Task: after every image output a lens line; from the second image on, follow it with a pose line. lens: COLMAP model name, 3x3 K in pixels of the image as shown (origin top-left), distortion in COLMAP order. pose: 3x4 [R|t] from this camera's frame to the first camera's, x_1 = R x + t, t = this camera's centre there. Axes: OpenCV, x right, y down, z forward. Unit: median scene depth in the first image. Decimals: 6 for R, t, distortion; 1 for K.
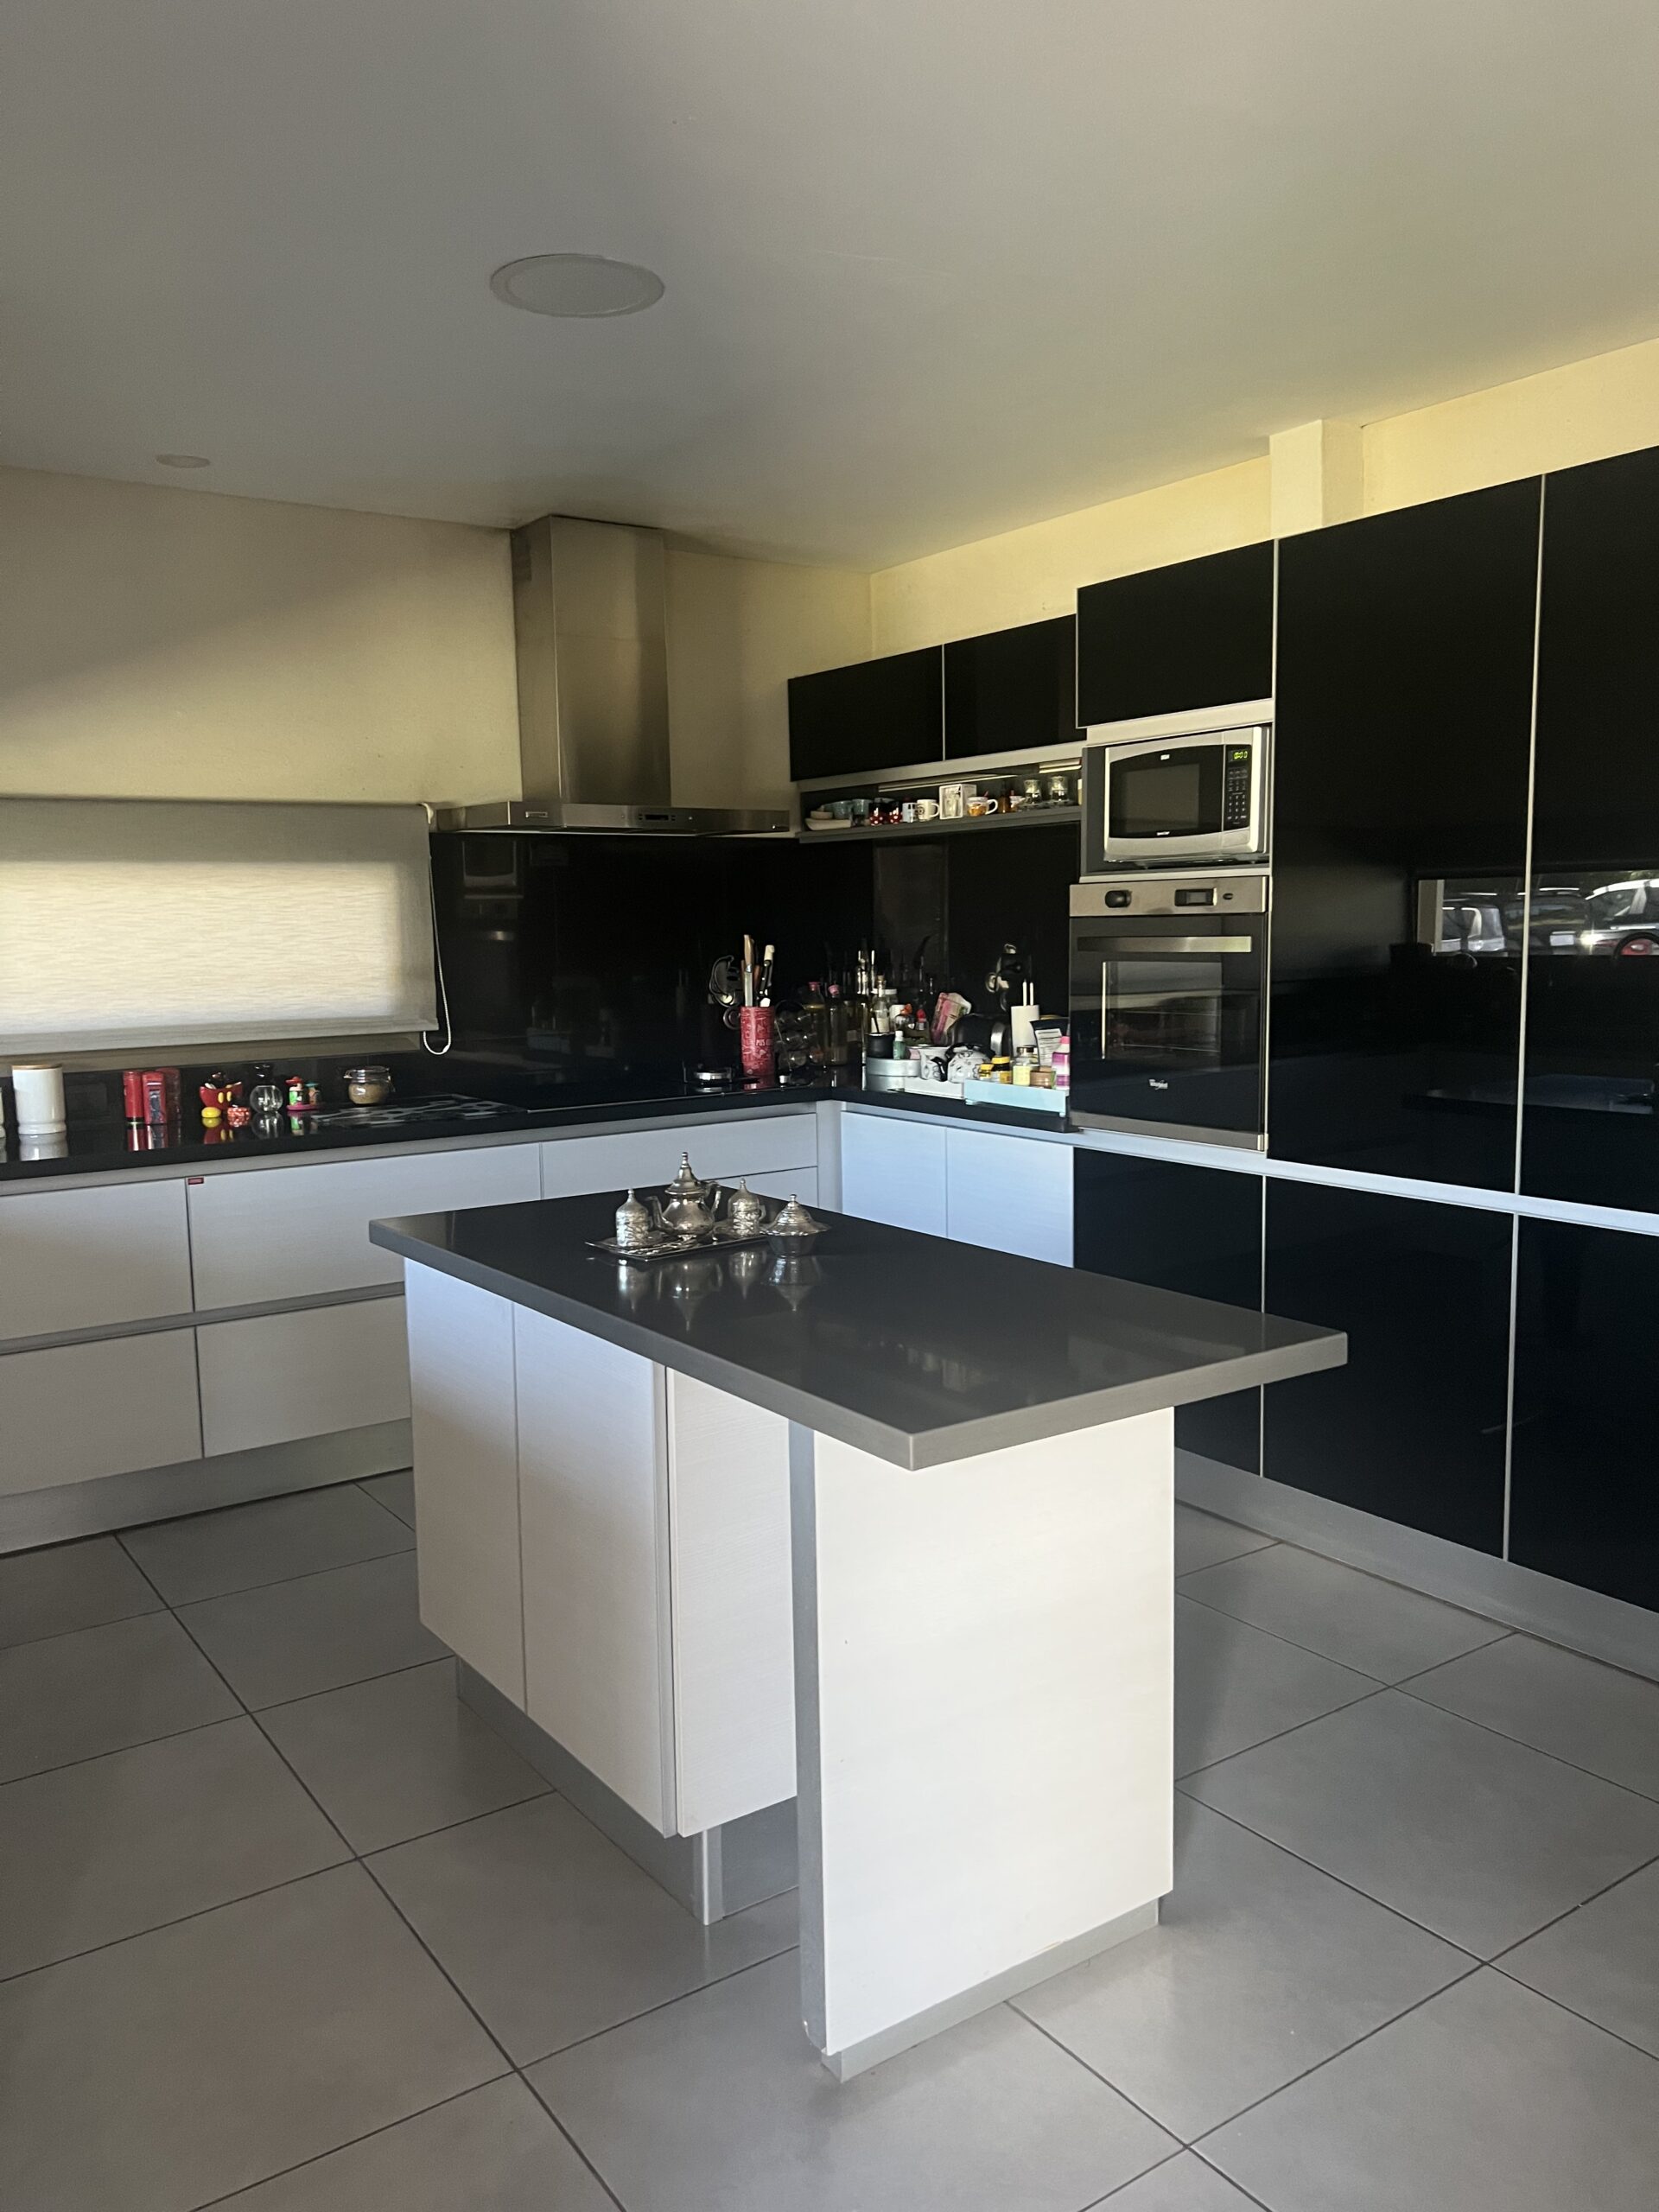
lens RADIAL K [[1683.9, 0, 829.5], [0, 1683.9, 1106.0], [0, 0, 1]] dist [0.008162, 0.002168]
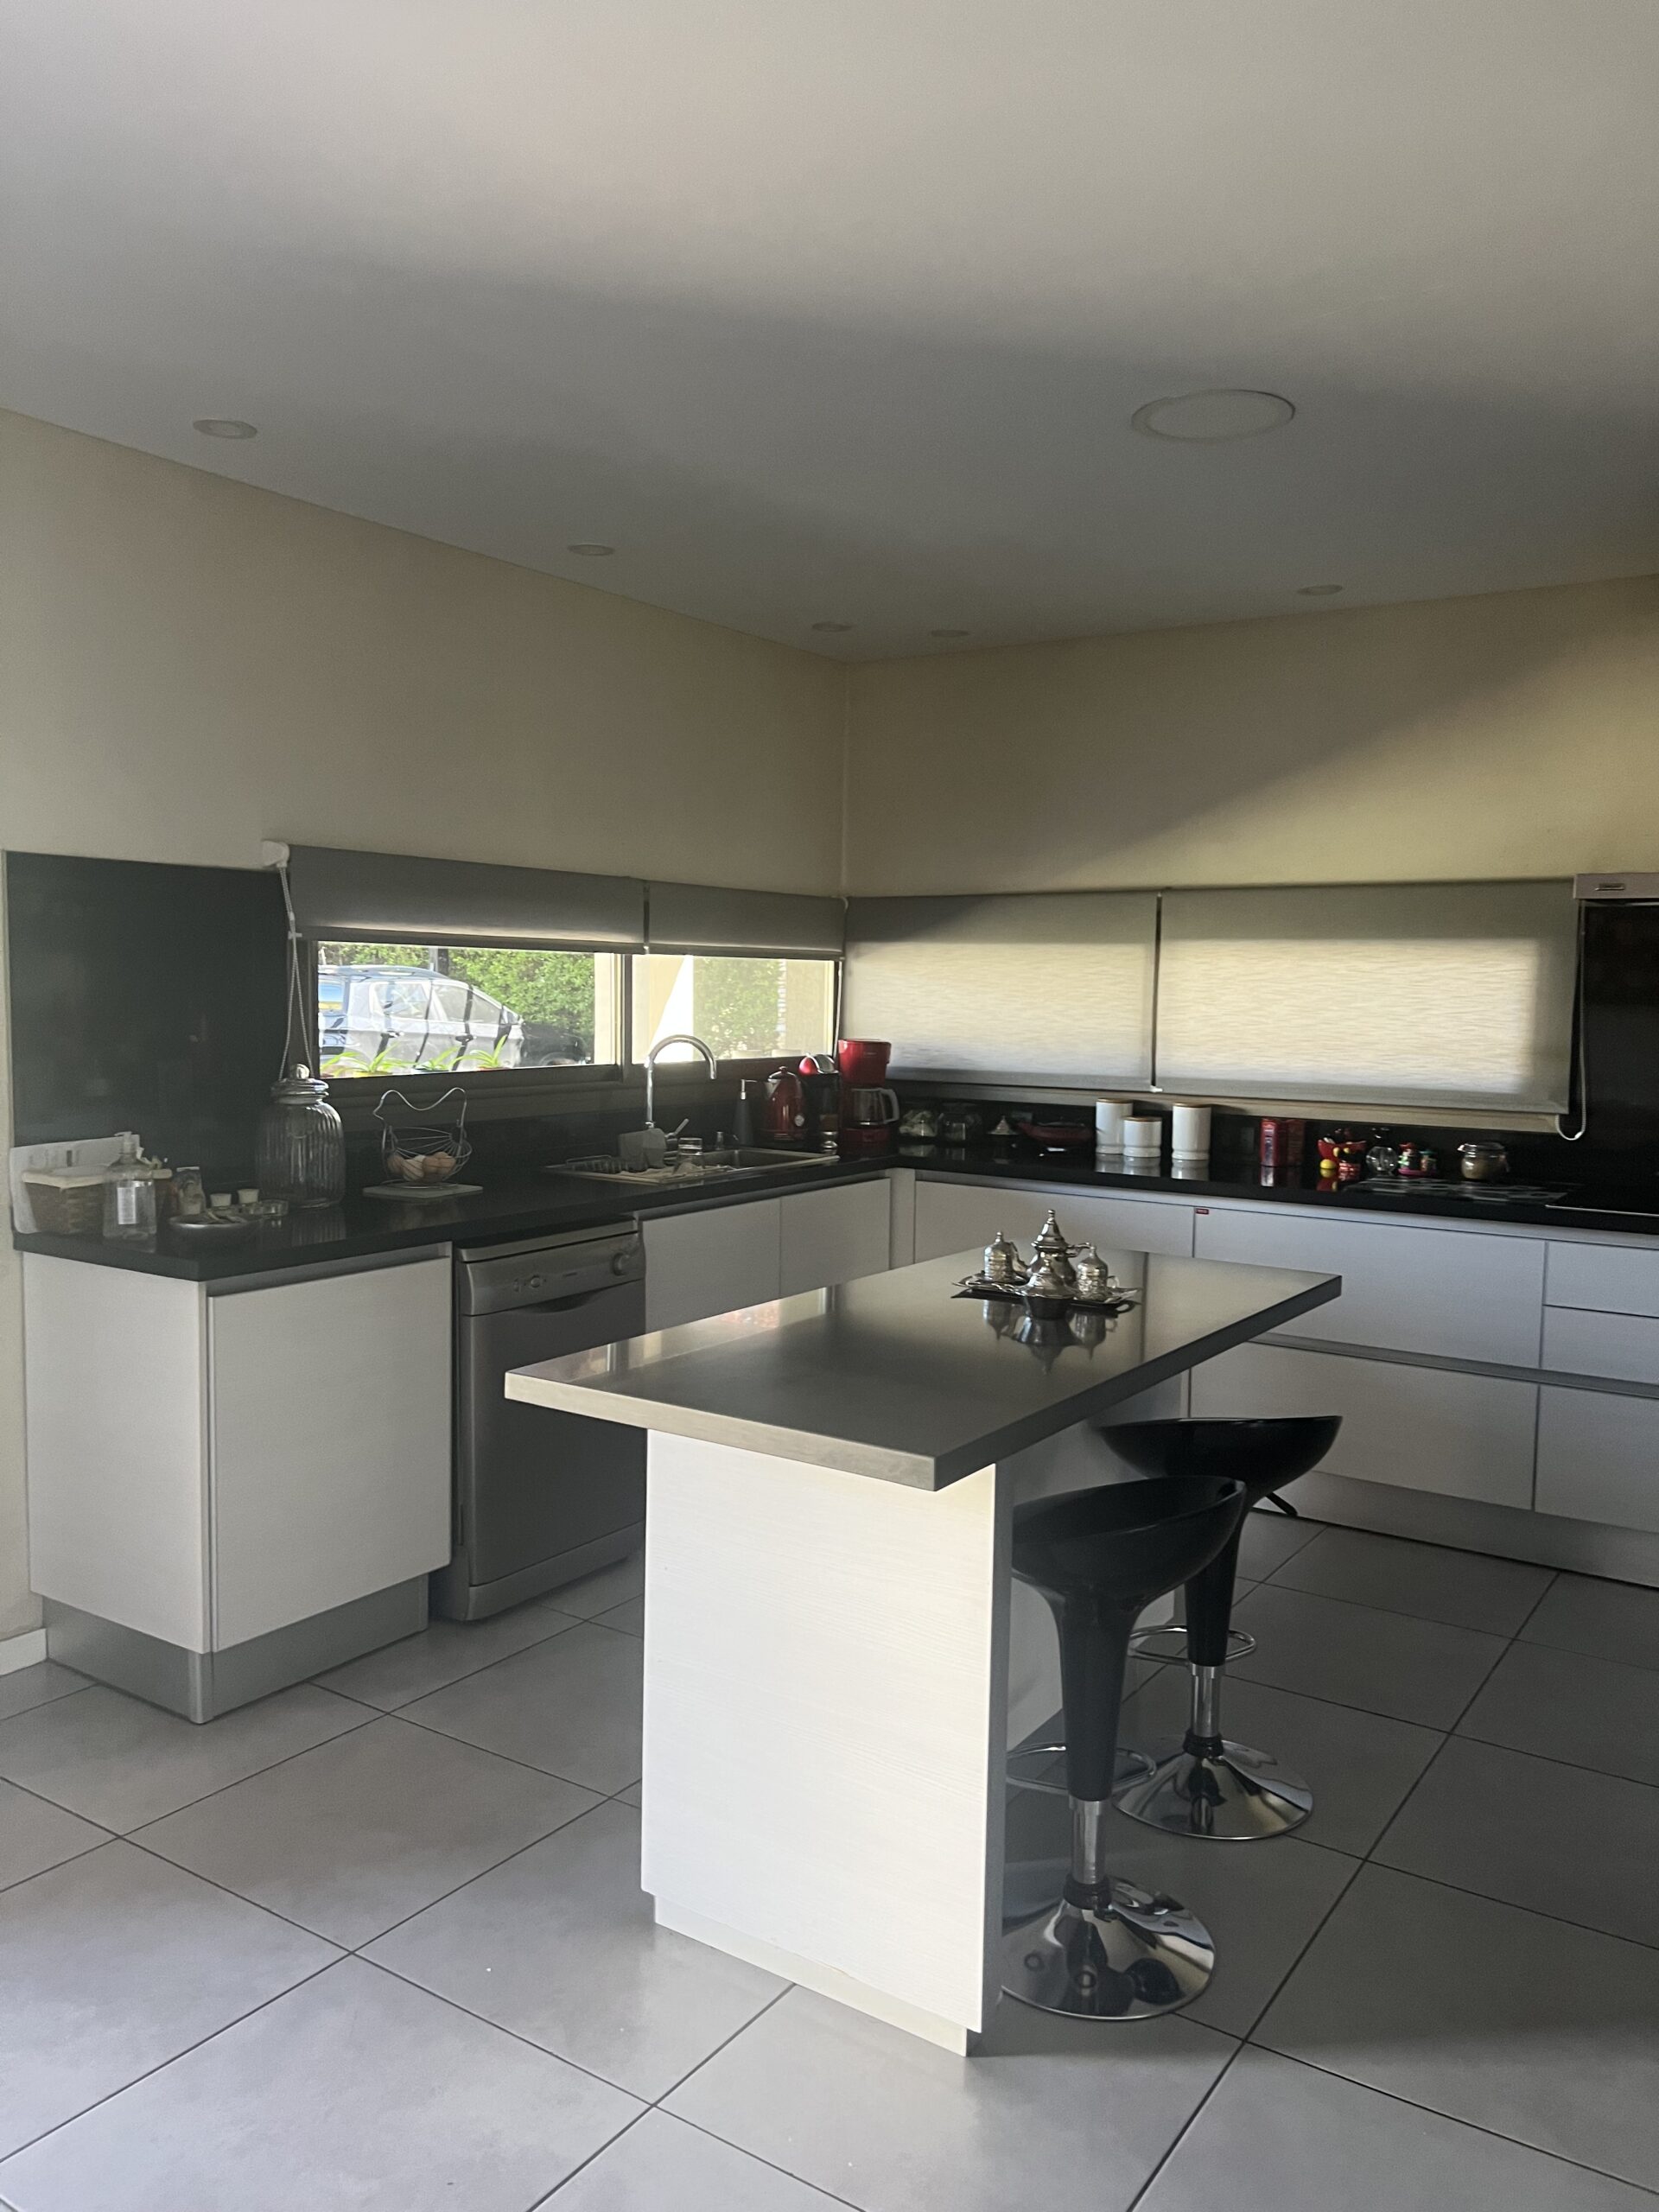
lens RADIAL K [[1626.3, 0, 829.5], [0, 1626.3, 1106.0], [0, 0, 1]] dist [0.092770, -0.168048]
pose [[0.360068, 0.092660, -0.928313, 0.510943], [-0.130667, 0.990256, 0.048160, -0.042860], [0.923730, 0.103959, 0.368667, 0.294420]]
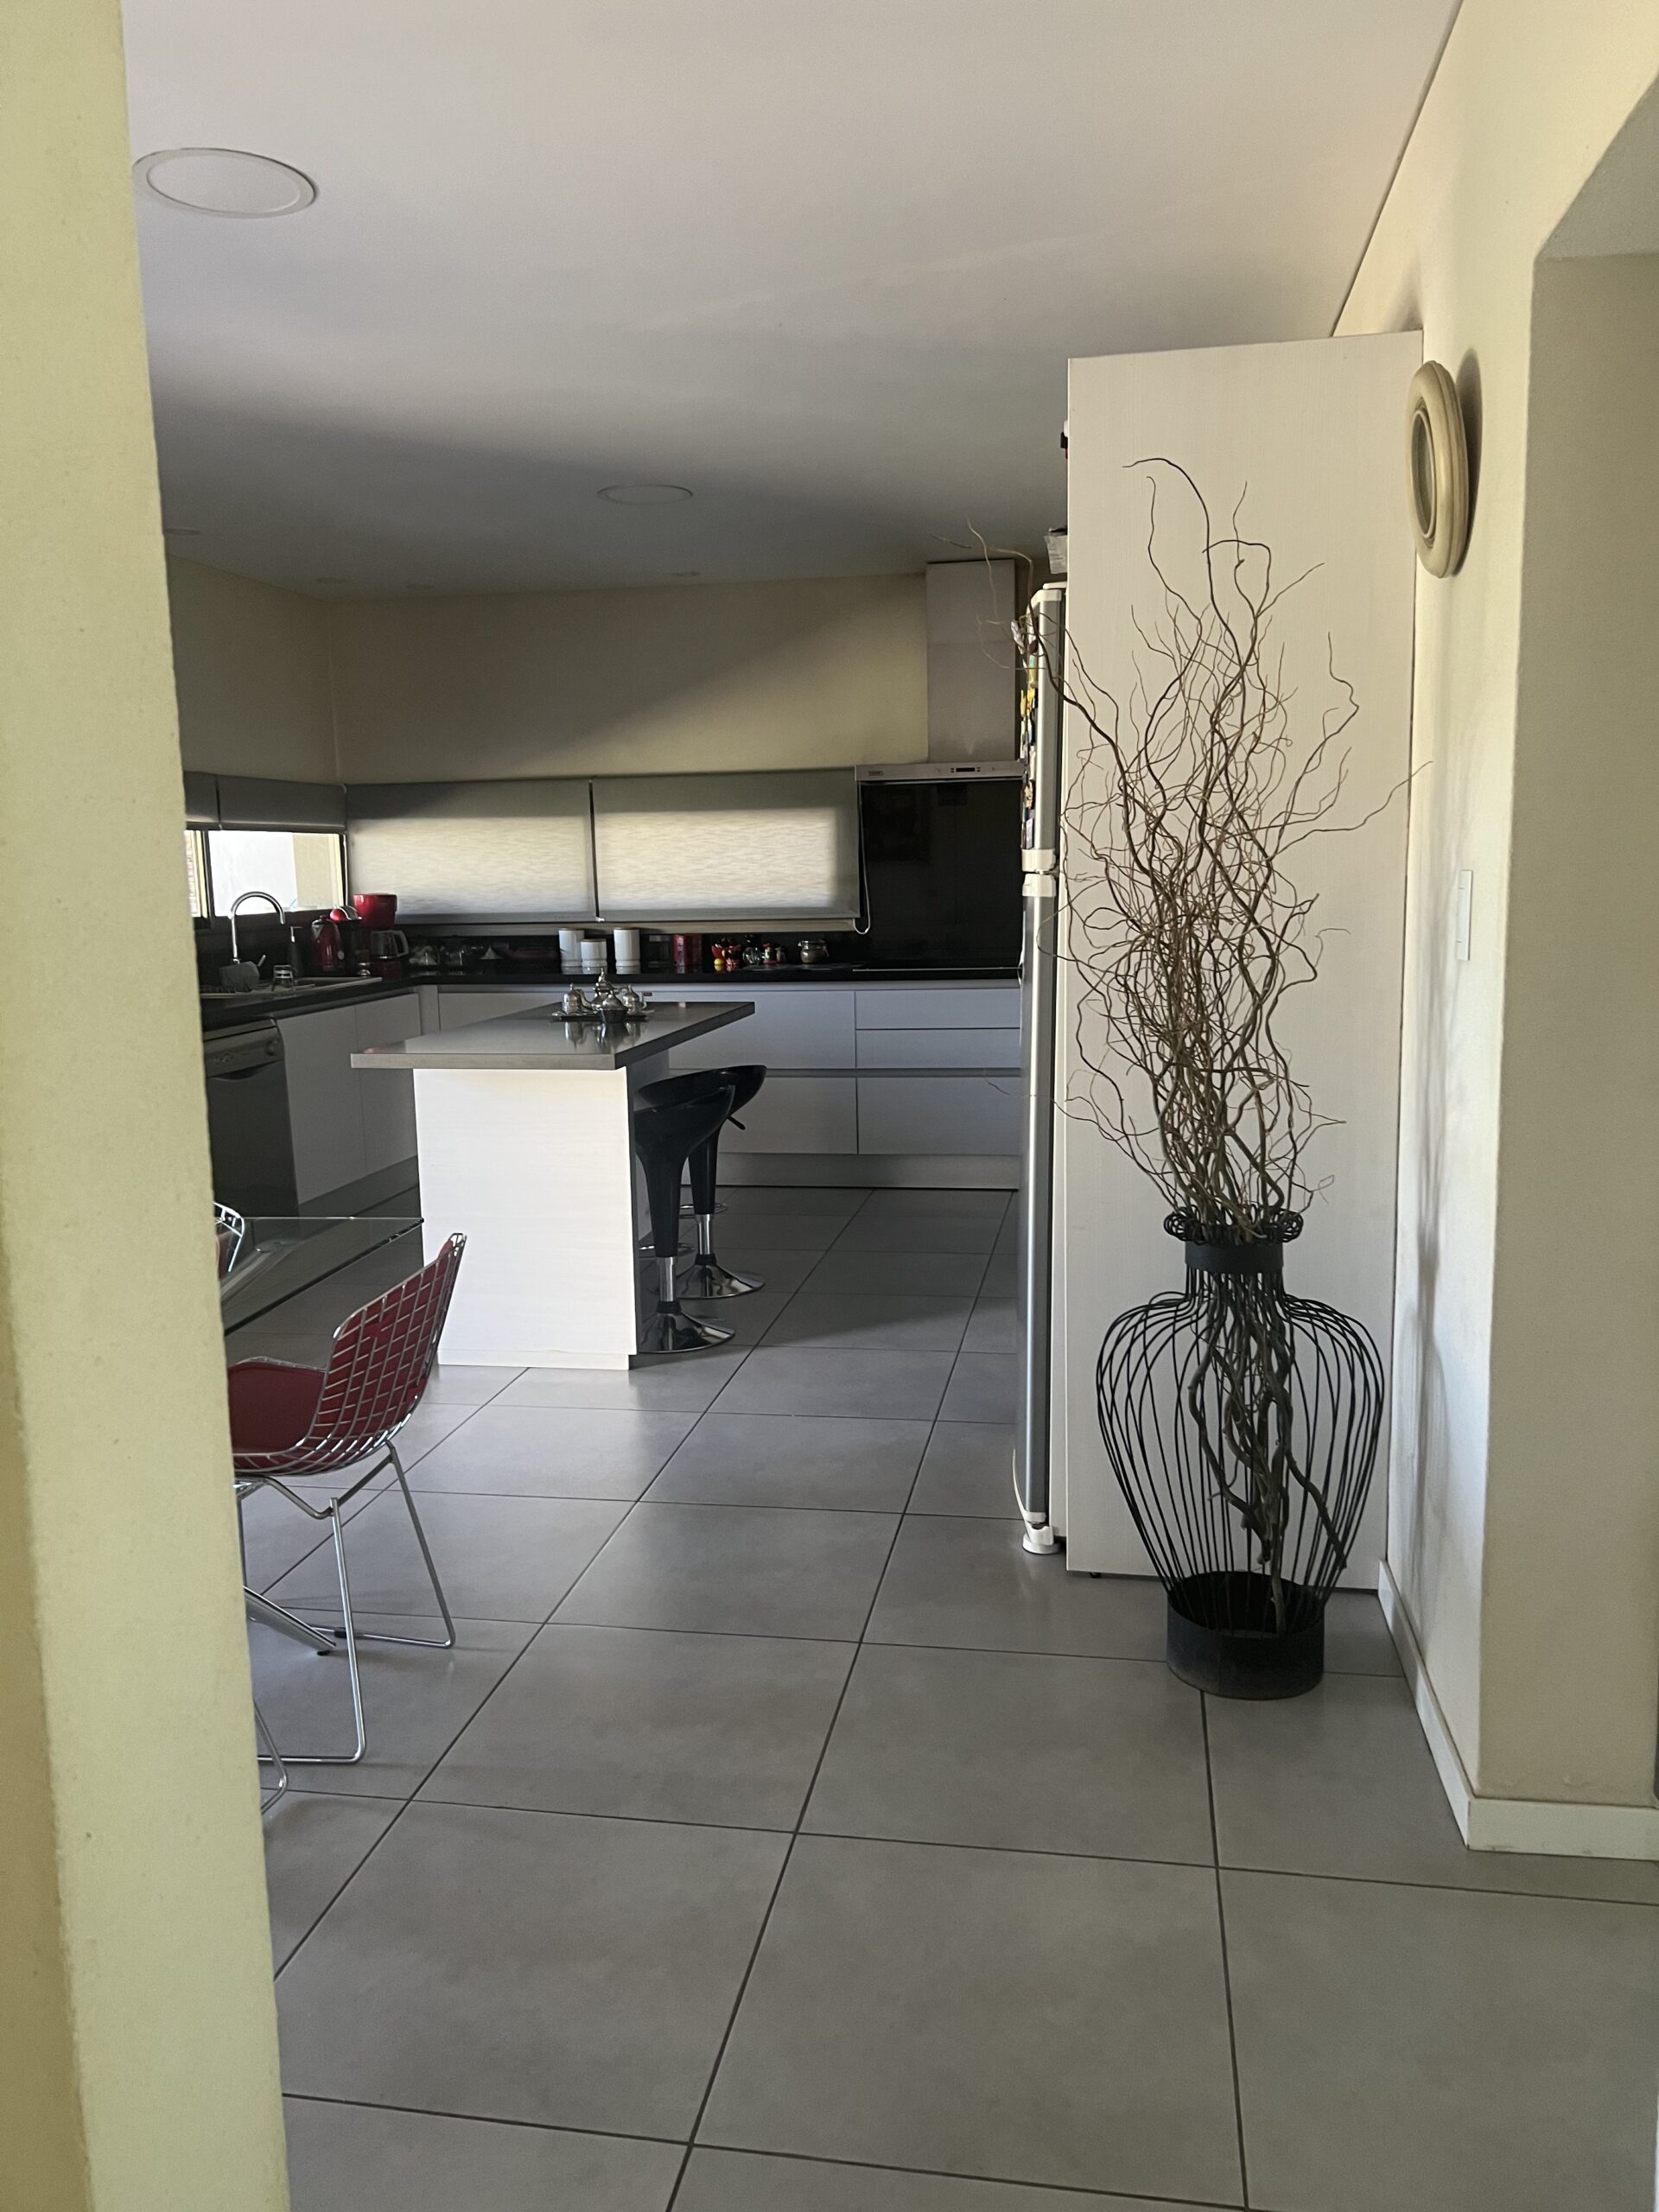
lens RADIAL K [[1626.3, 0, 829.5], [0, 1626.3, 1106.0], [0, 0, 1]] dist [0.092770, -0.168048]
pose [[0.706806, 0.105636, -0.699476, 0.850927], [-0.072660, 0.994399, 0.076754, 0.014112], [0.703666, -0.003426, 0.710523, -0.068654]]
